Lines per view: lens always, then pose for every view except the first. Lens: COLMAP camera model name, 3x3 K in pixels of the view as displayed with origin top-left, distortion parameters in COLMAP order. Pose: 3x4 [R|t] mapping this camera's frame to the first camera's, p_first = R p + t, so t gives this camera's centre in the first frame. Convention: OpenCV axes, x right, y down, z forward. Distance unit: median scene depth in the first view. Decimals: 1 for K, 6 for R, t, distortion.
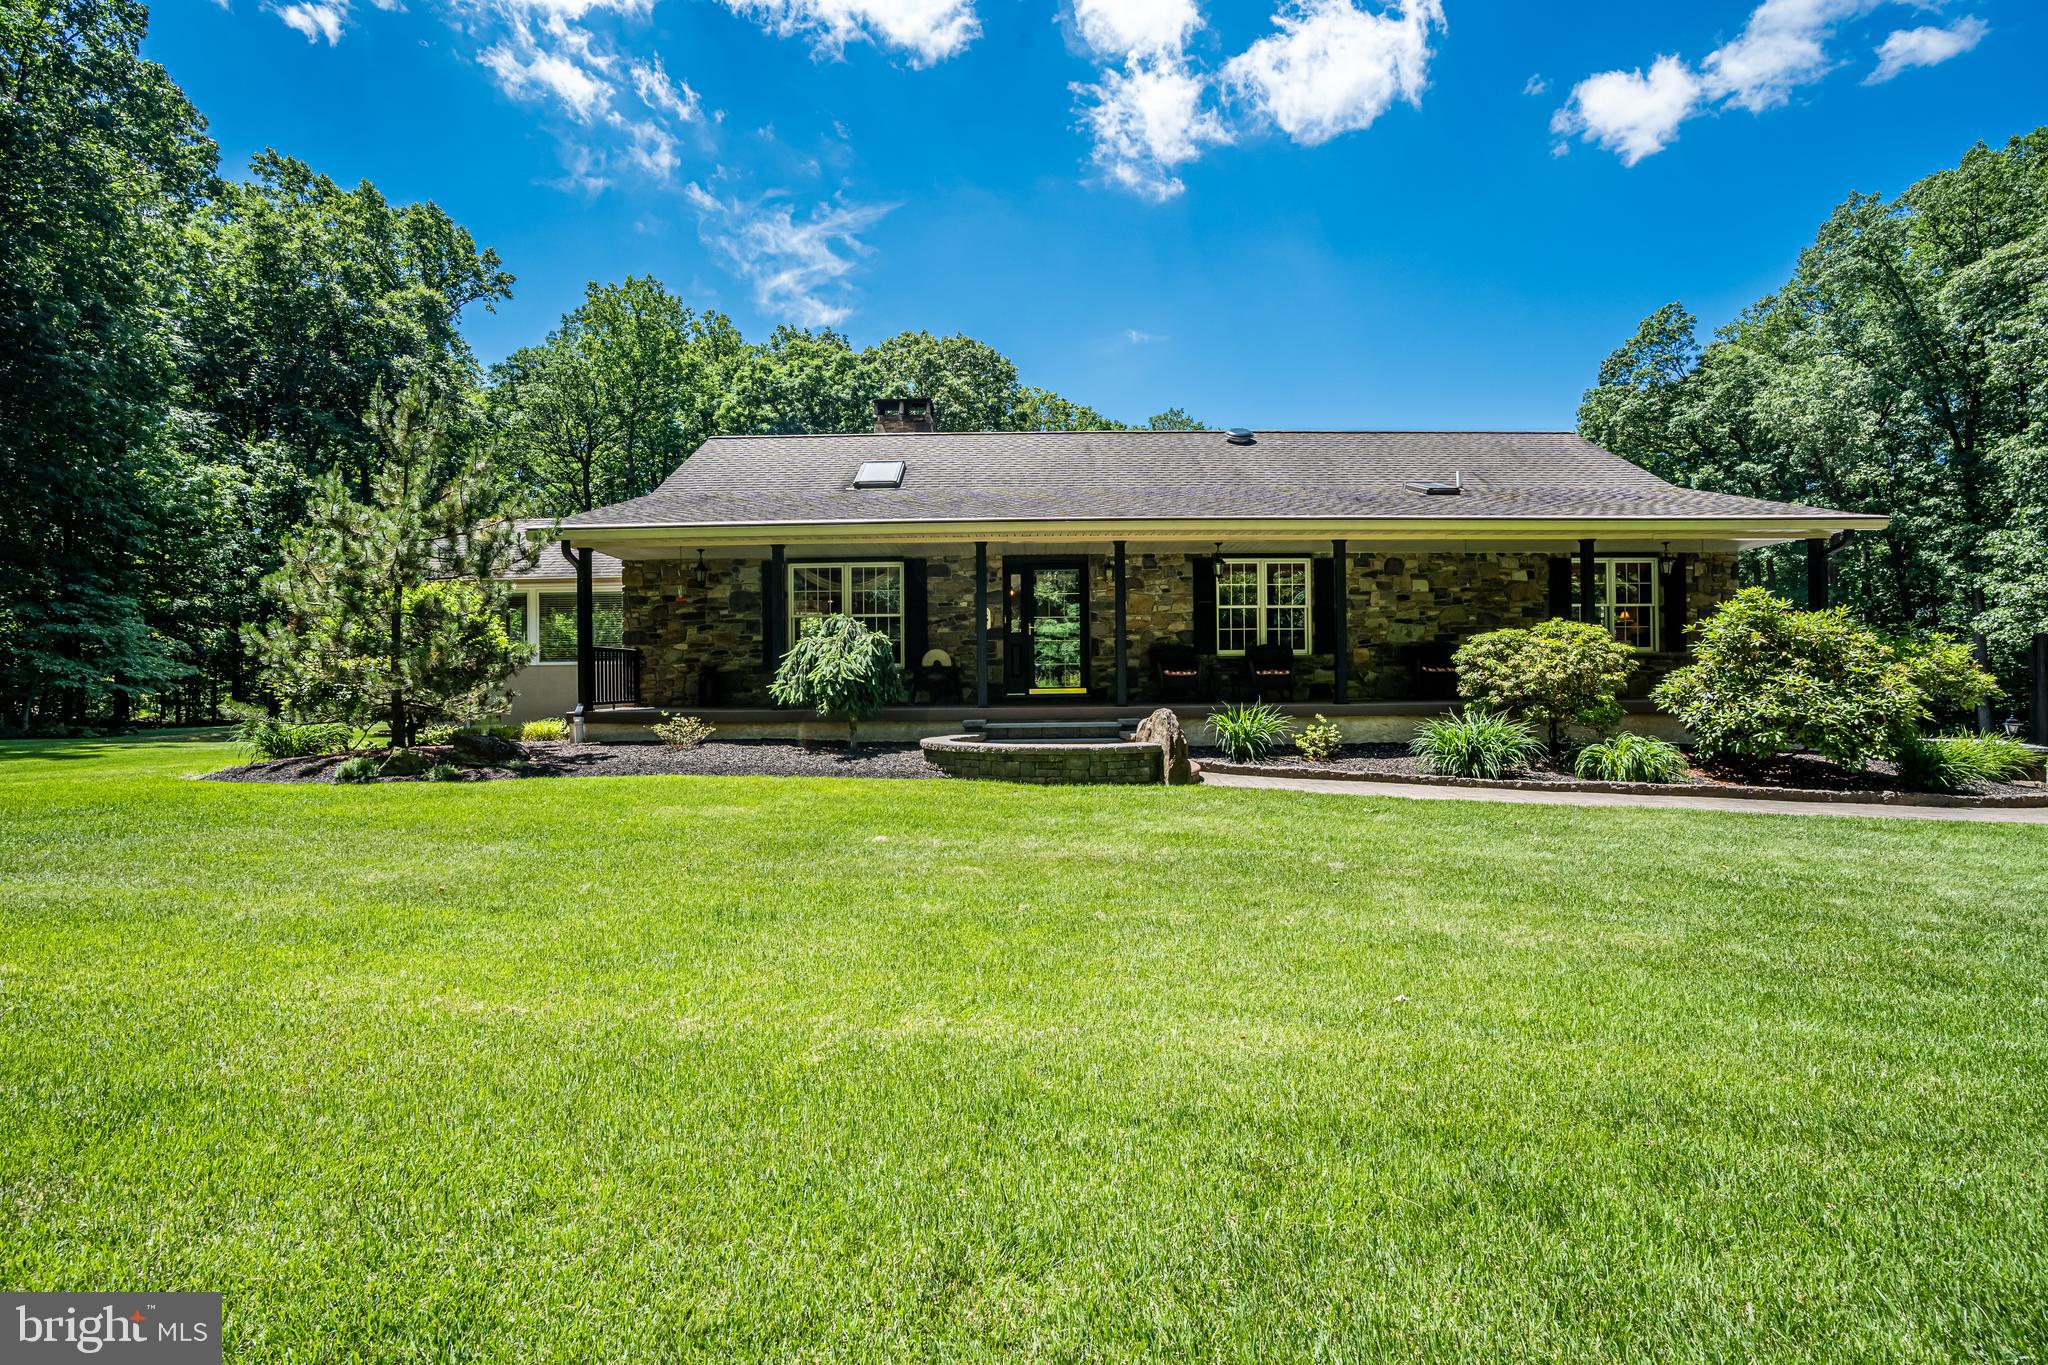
lens RADIAL K [[916.2, 0, 1026.0], [0, 916.2, 676.7], [0, 0, 1]] dist [-0.059074, 0.018284]
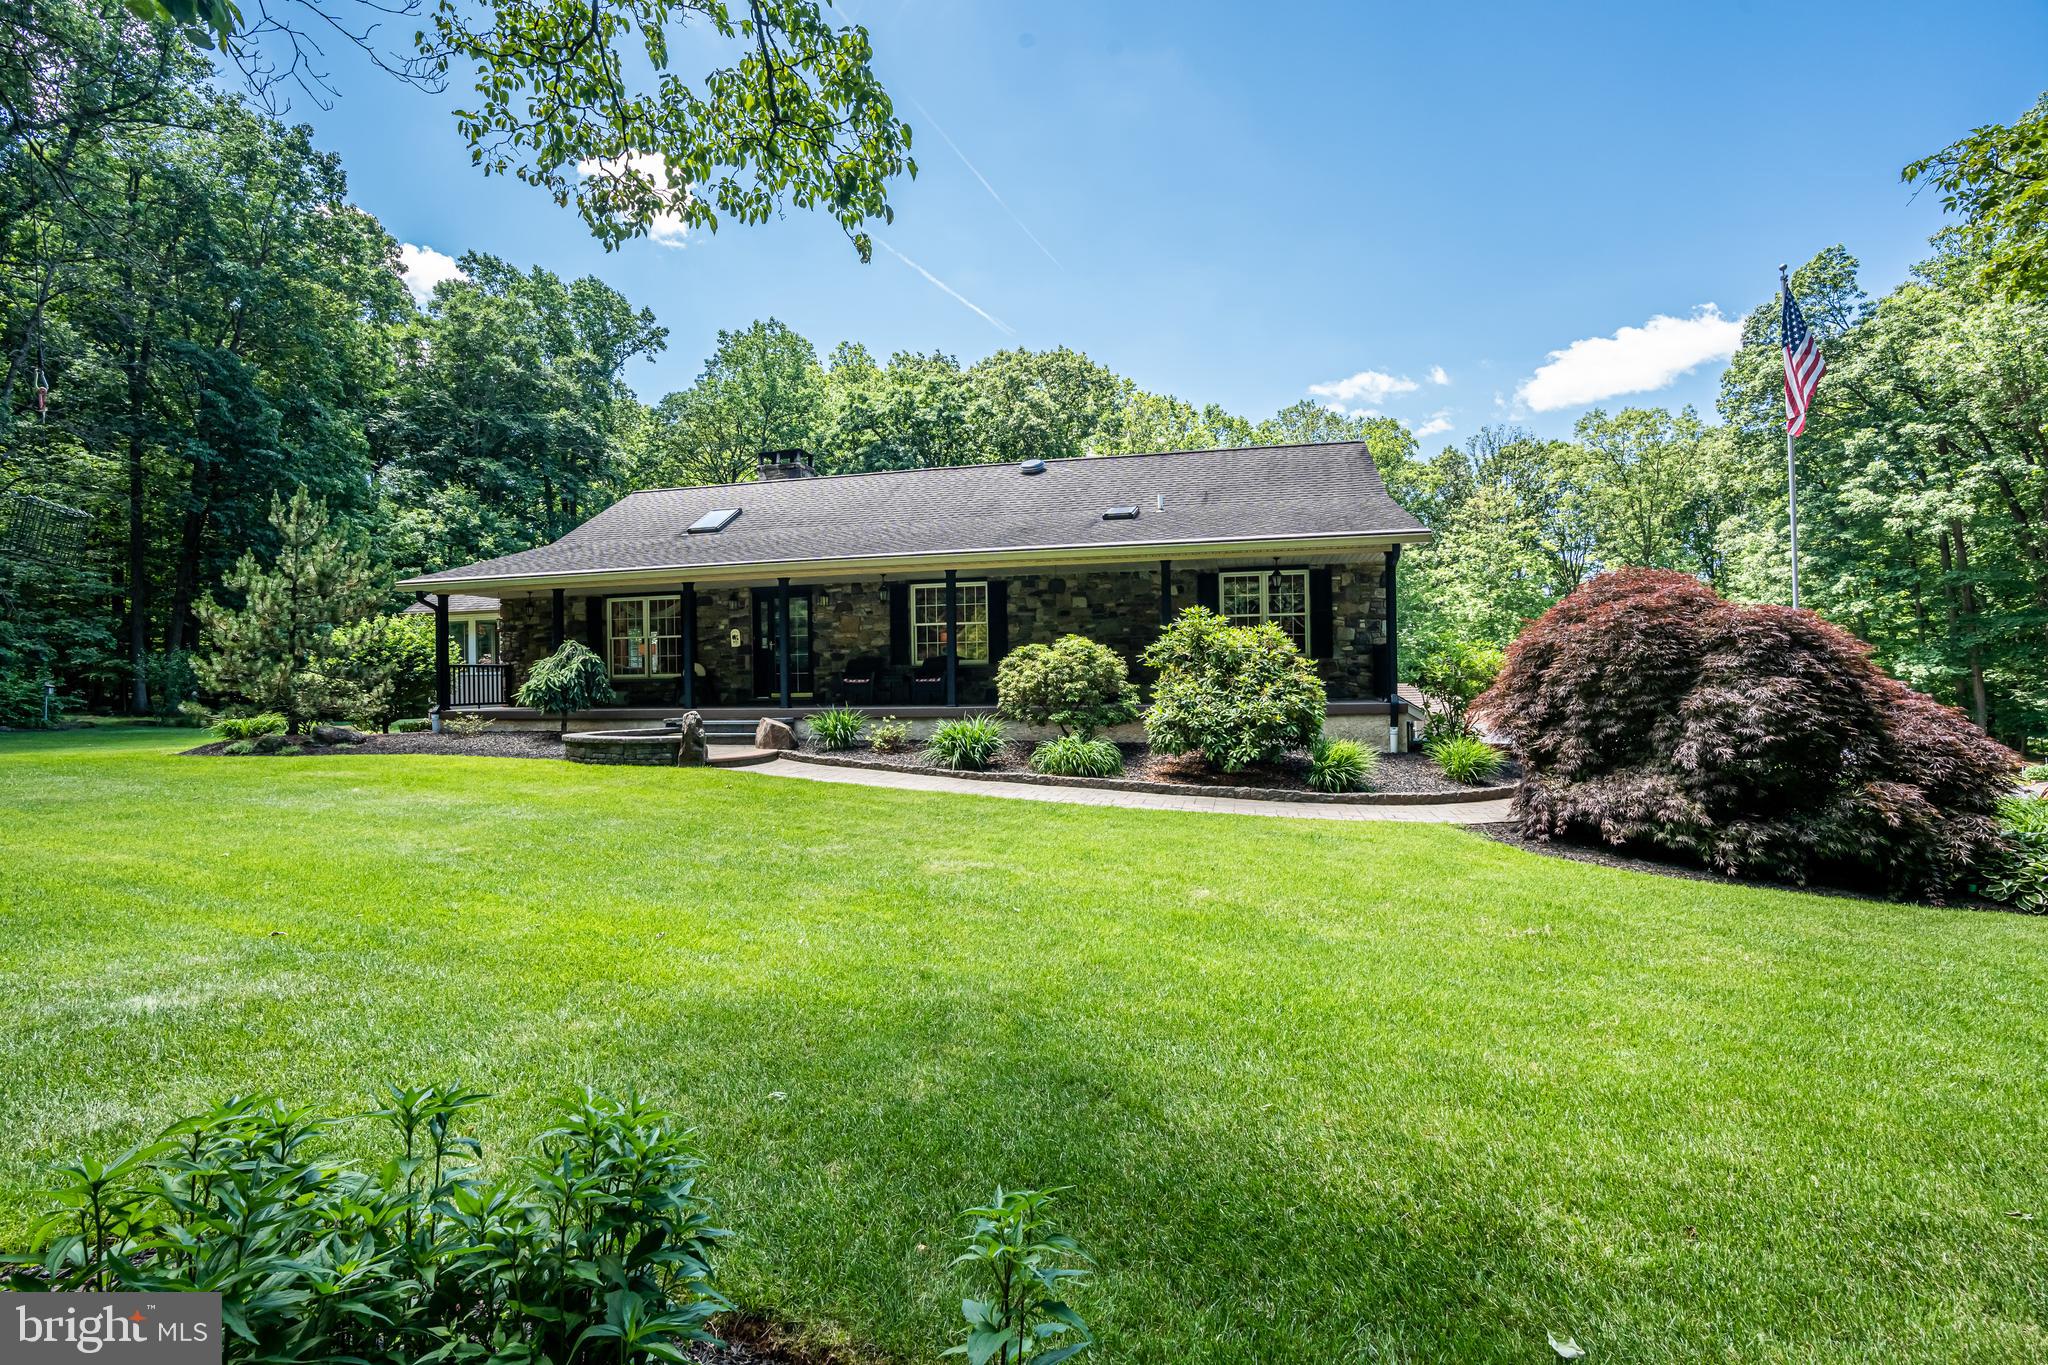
lens RADIAL K [[916.2, 0, 1026.0], [0, 916.2, 676.7], [0, 0, 1]] dist [-0.059074, 0.018284]
pose [[0.974829, -0.007016, -0.222843, 0.619339], [0.007825, 0.999966, 0.002748, -0.010587], [0.222816, -0.004422, 0.974850, -0.134319]]
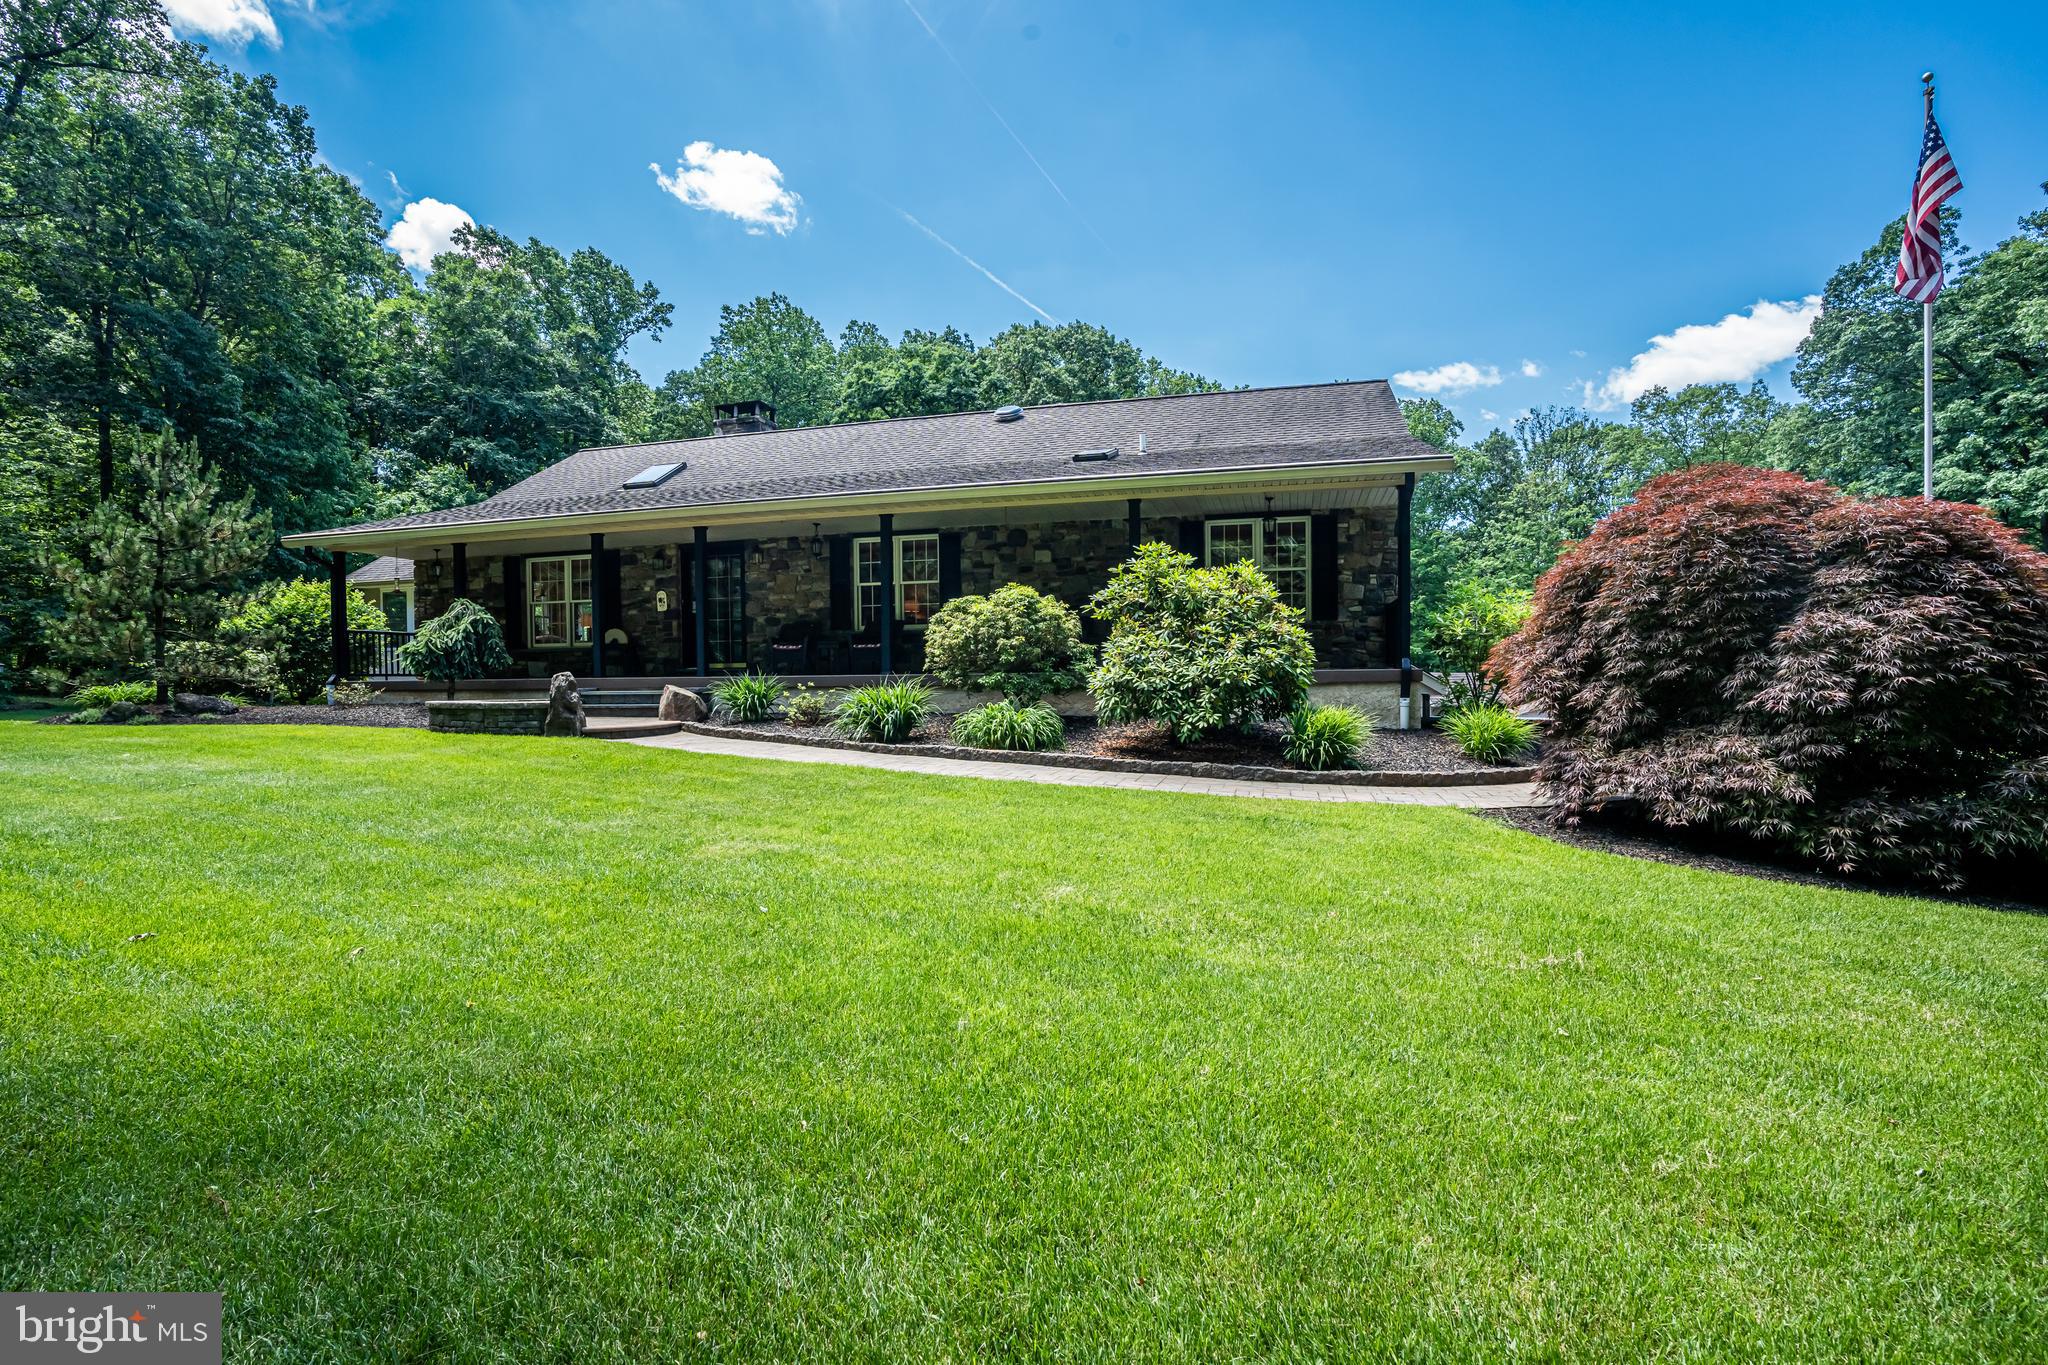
lens RADIAL K [[934.1, 0, 1026.9], [0, 934.1, 698.3], [0, 0, 1]] dist [-0.061277, 0.020911]
pose [[0.966993, 0.005326, -0.254748, 0.669498], [0.001793, 0.999615, 0.027704, 0.024369], [0.254797, -0.027247, 0.966611, 0.017824]]
